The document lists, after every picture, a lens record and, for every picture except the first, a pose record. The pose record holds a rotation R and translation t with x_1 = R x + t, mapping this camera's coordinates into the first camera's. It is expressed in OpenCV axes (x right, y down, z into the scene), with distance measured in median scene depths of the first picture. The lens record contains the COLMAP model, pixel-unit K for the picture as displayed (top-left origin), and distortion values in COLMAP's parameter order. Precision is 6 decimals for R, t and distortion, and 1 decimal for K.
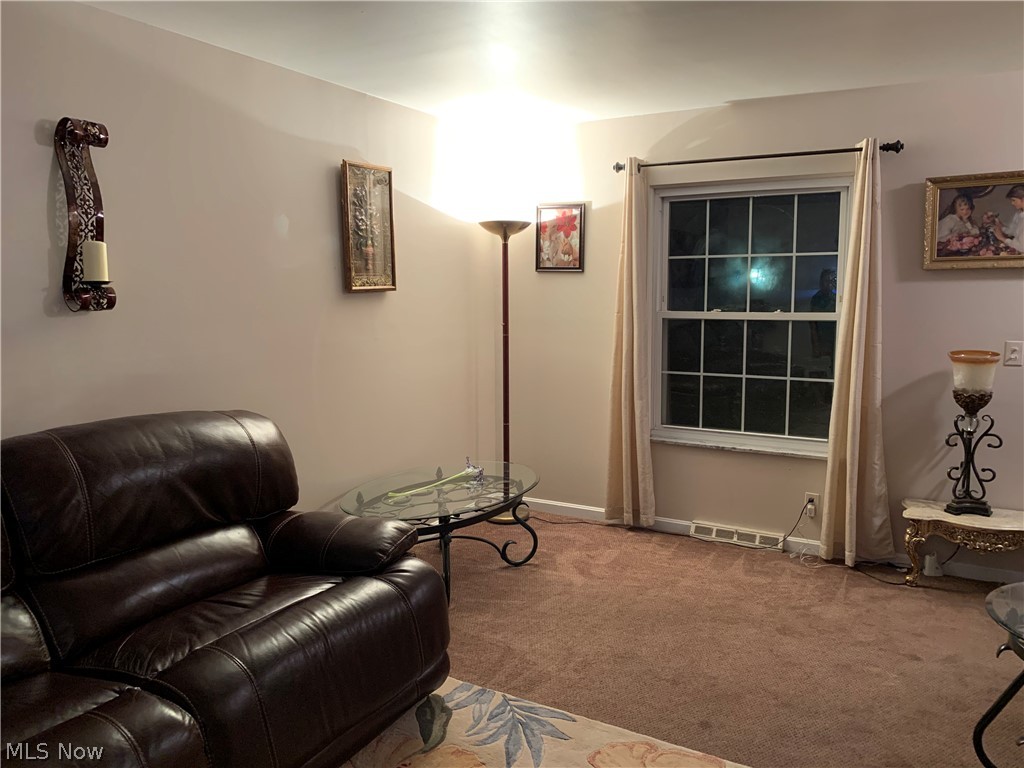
lens RADIAL K [[780.3, 0, 513.6], [0, 780.3, 383.8], [0, 0, 1]] dist [0.019483, -0.047571]
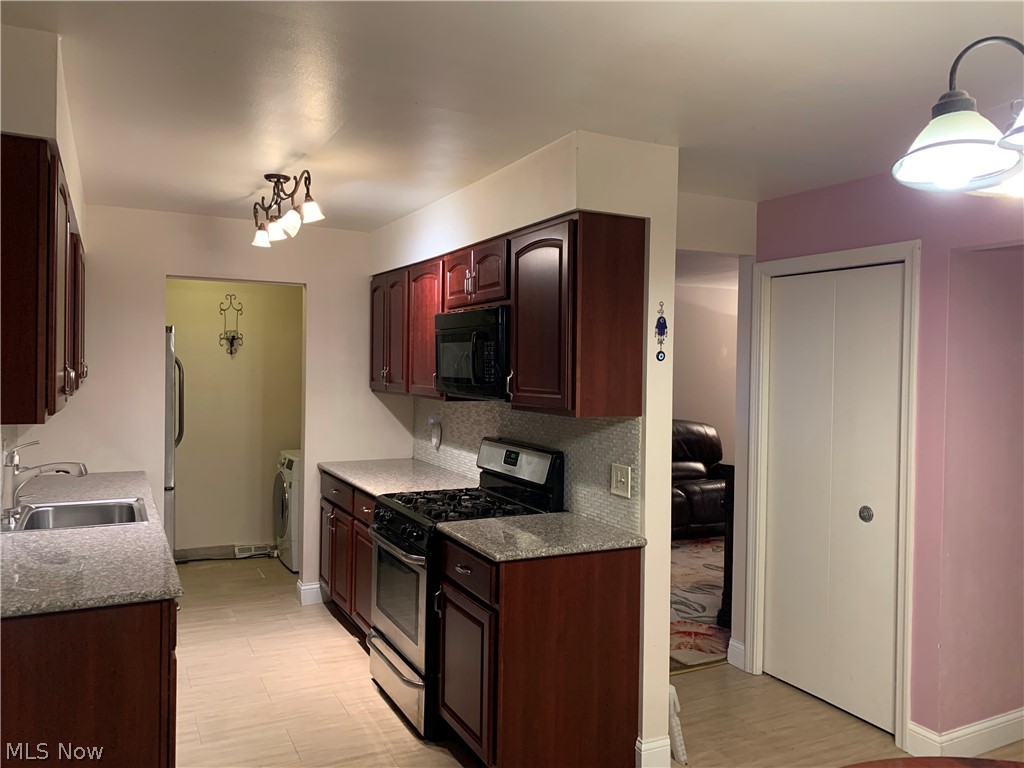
lens RADIAL K [[780.3, 0, 516.8], [0, 780.3, 380.8], [0, 0, 1]] dist [0.019483, -0.047571]
pose [[0.837277, 0.030437, -0.545932, 0.595801], [-0.090169, 0.992466, -0.082956, 0.181564], [0.539293, 0.118683, 0.833713, -1.656838]]
